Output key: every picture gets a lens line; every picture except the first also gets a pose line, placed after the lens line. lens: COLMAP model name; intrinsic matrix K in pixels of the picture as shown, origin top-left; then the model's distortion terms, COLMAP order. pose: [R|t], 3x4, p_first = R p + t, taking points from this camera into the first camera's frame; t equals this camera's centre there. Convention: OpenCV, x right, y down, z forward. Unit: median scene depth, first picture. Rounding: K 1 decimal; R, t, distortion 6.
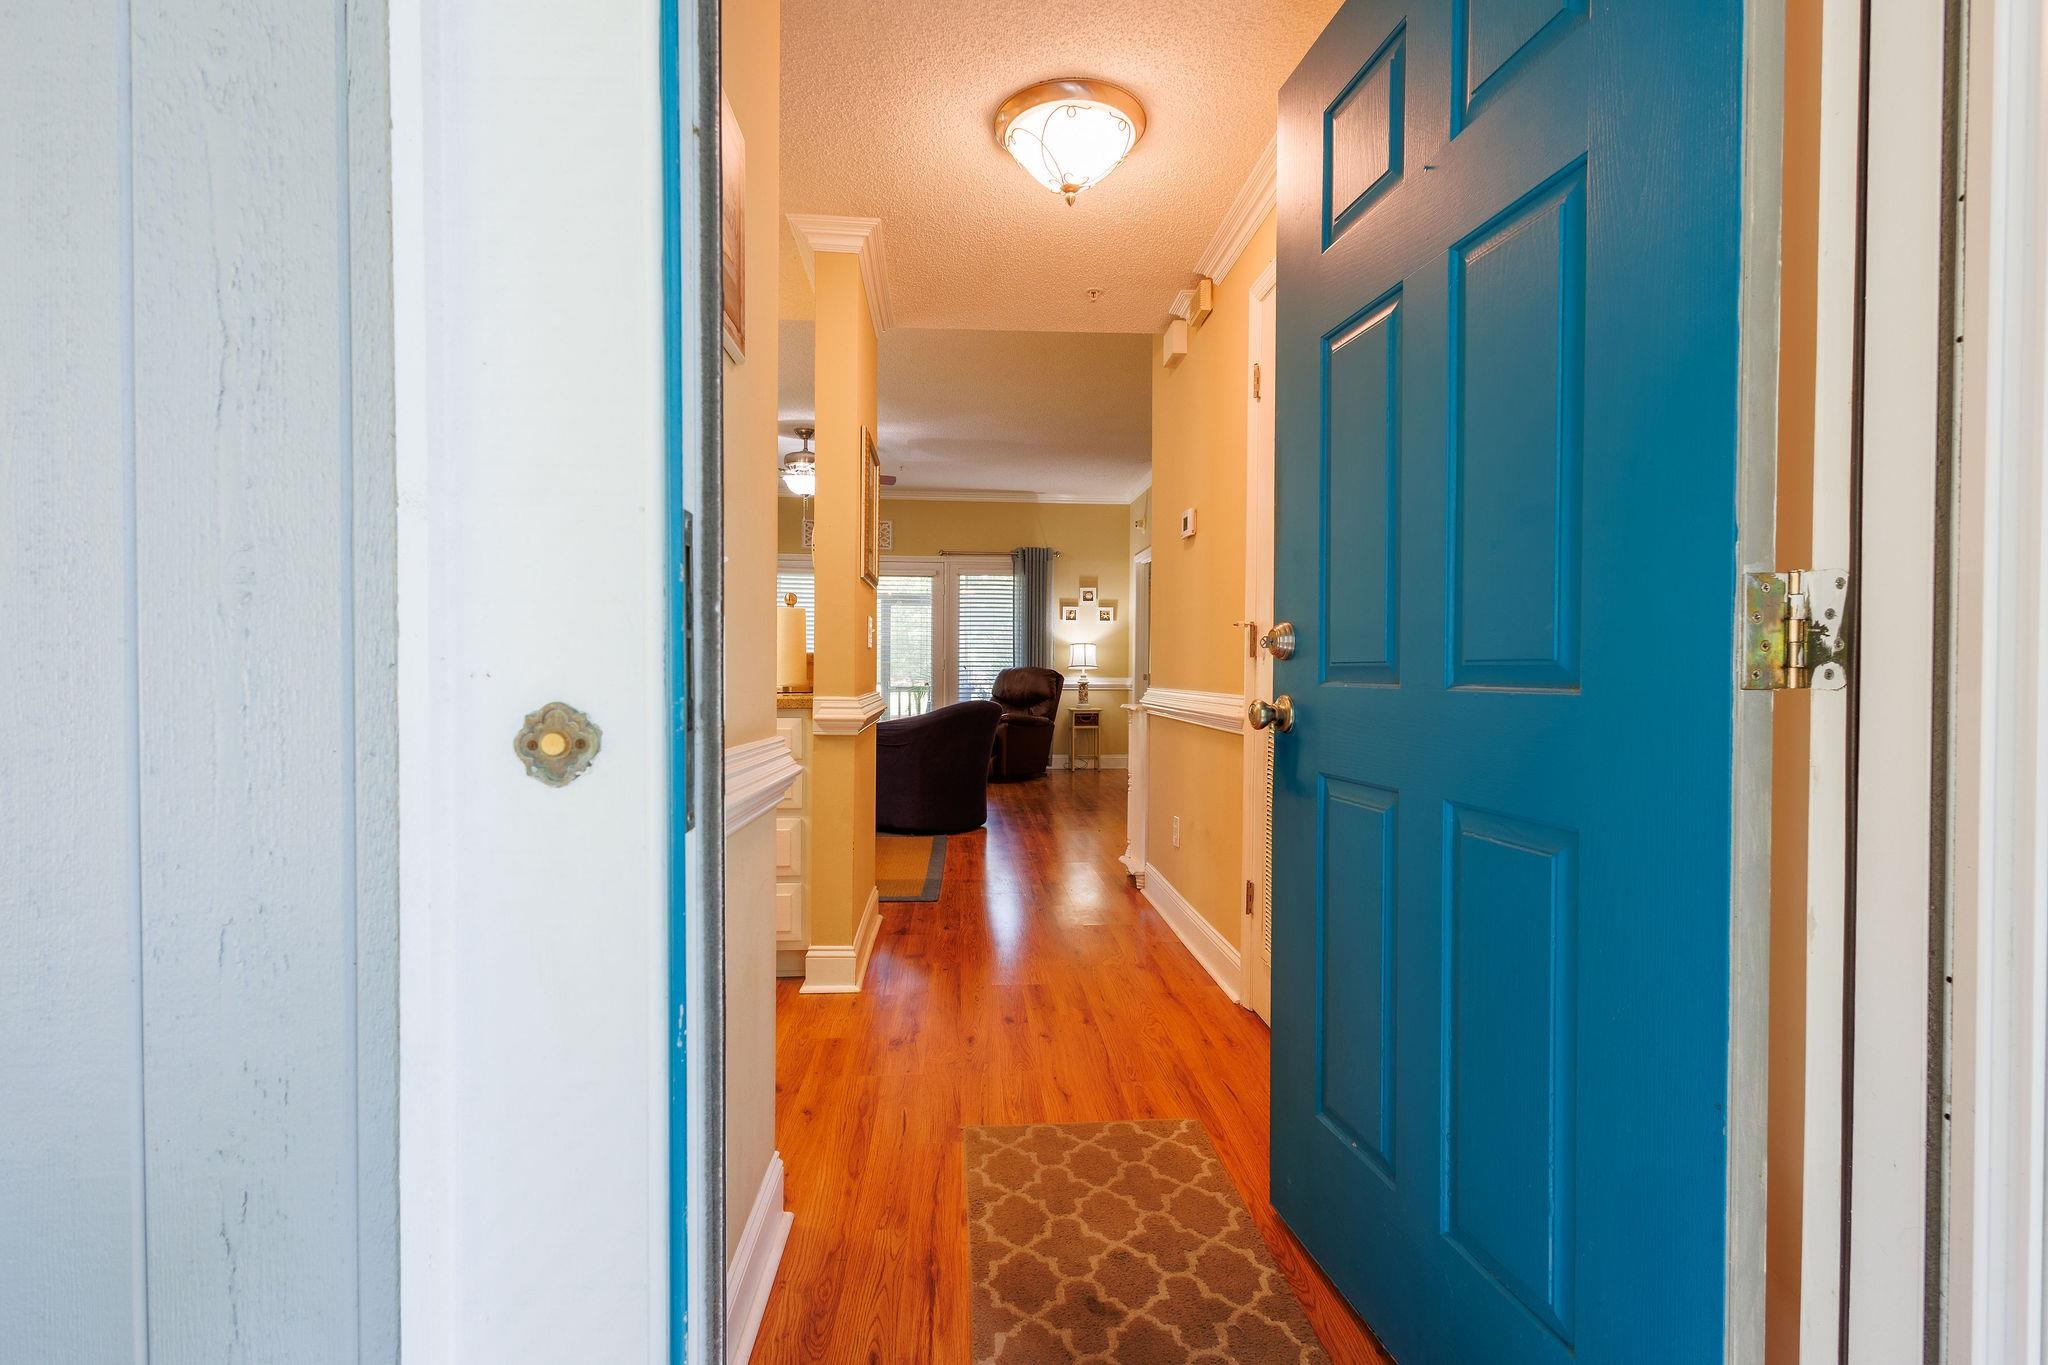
lens RADIAL K [[938.8, 0, 1028.2], [0, 938.8, 681.6], [0, 0, 1]] dist [0.006968, -0.000884]
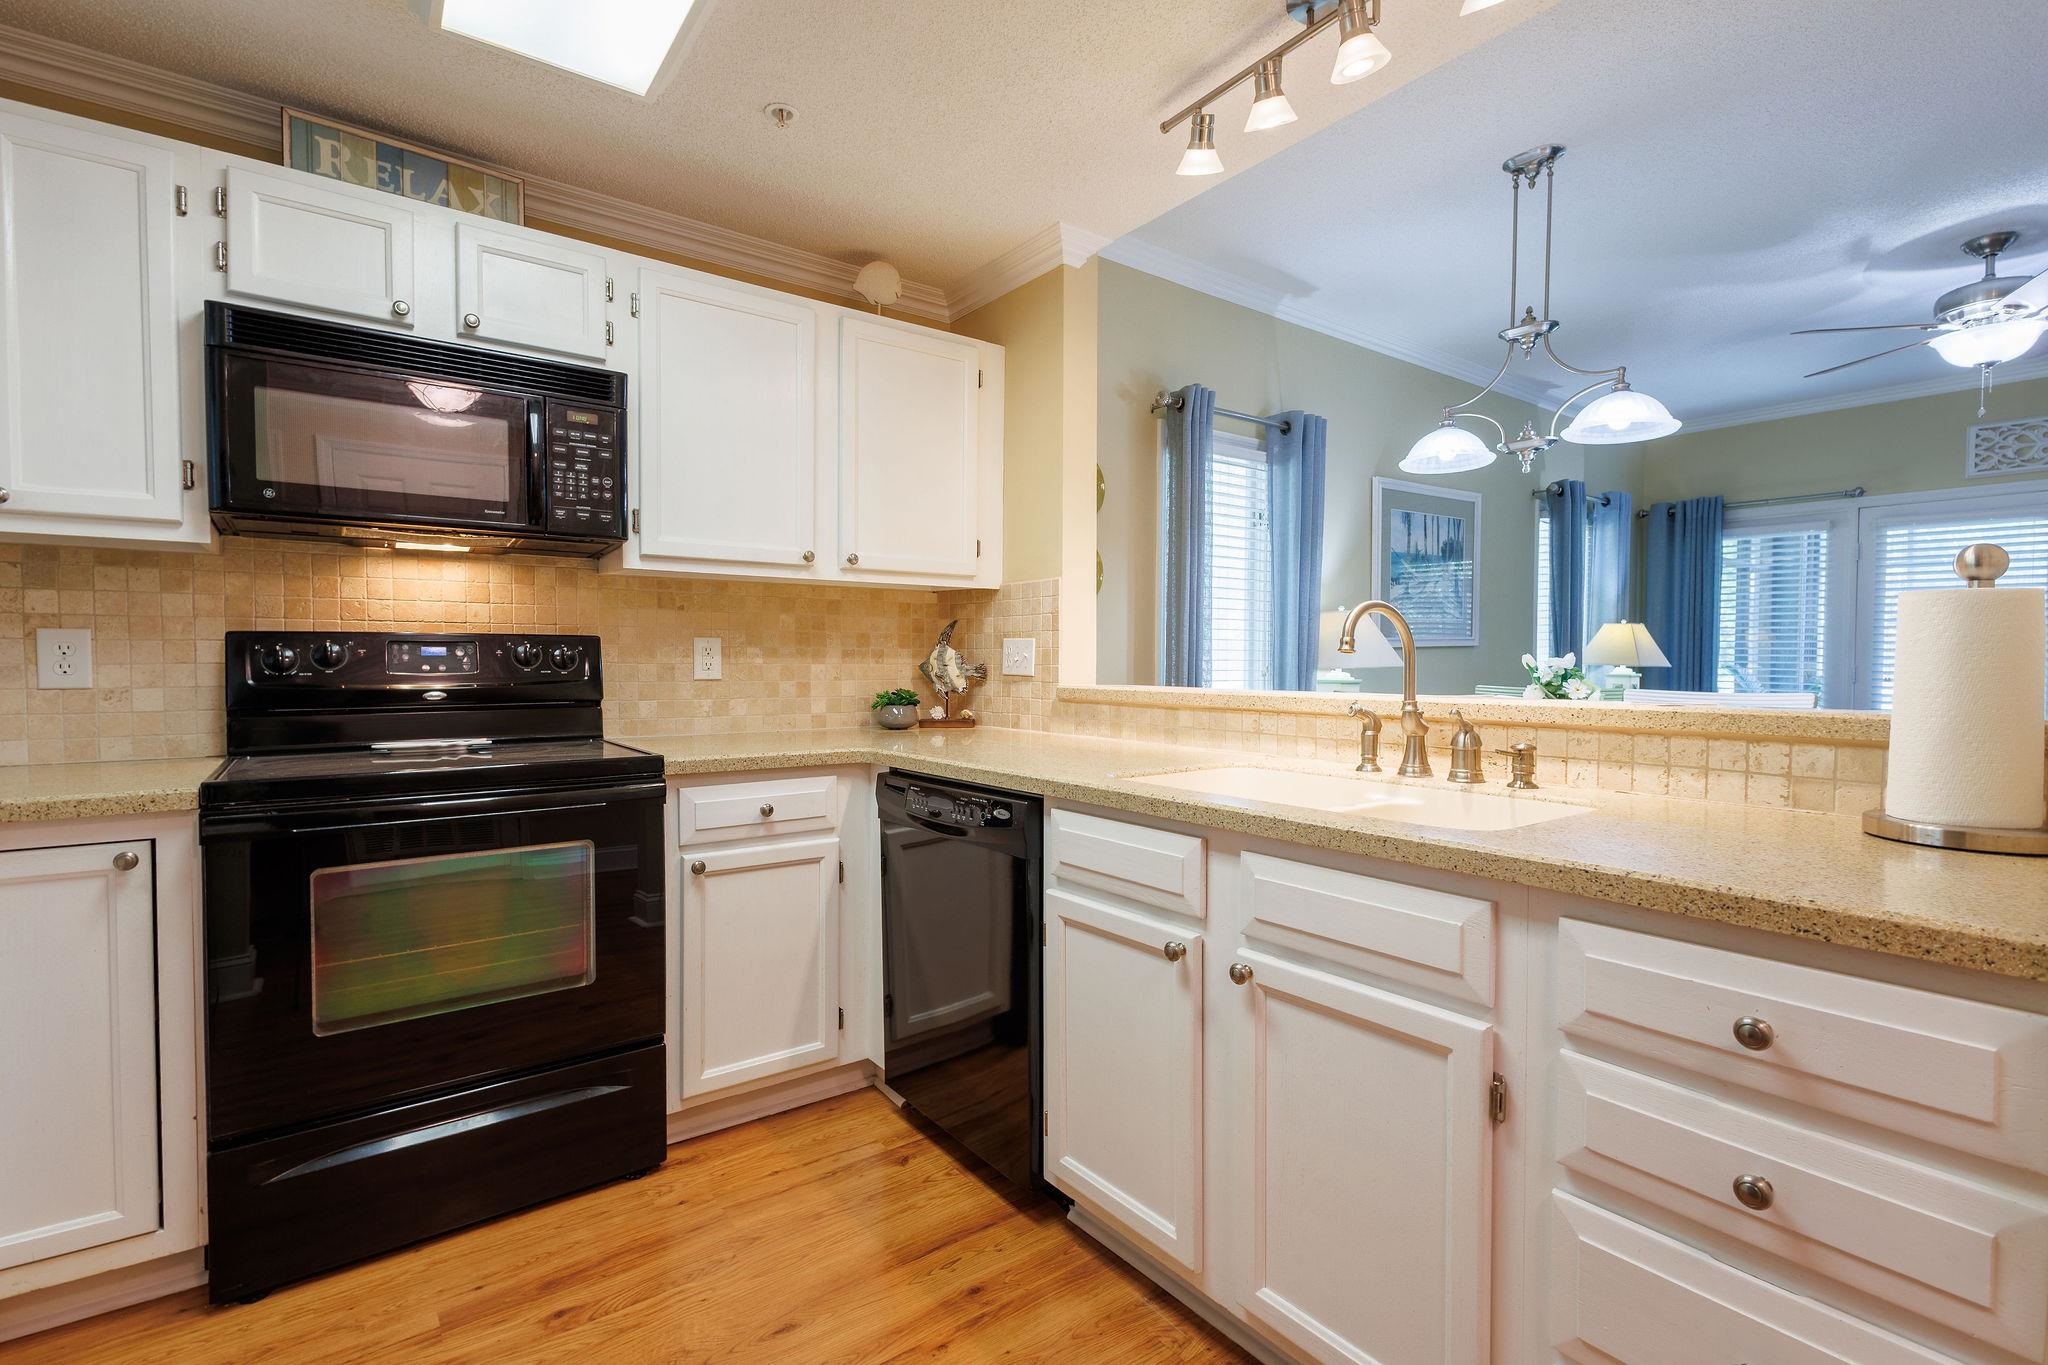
lens RADIAL K [[938.8, 0, 1028.2], [0, 938.8, 681.6], [0, 0, 1]] dist [0.006968, -0.000884]
pose [[0.536011, 0.019394, -0.843988, -0.056686], [-0.013014, 0.999807, 0.014710, -0.017505], [0.844111, 0.003099, 0.536160, 0.200924]]
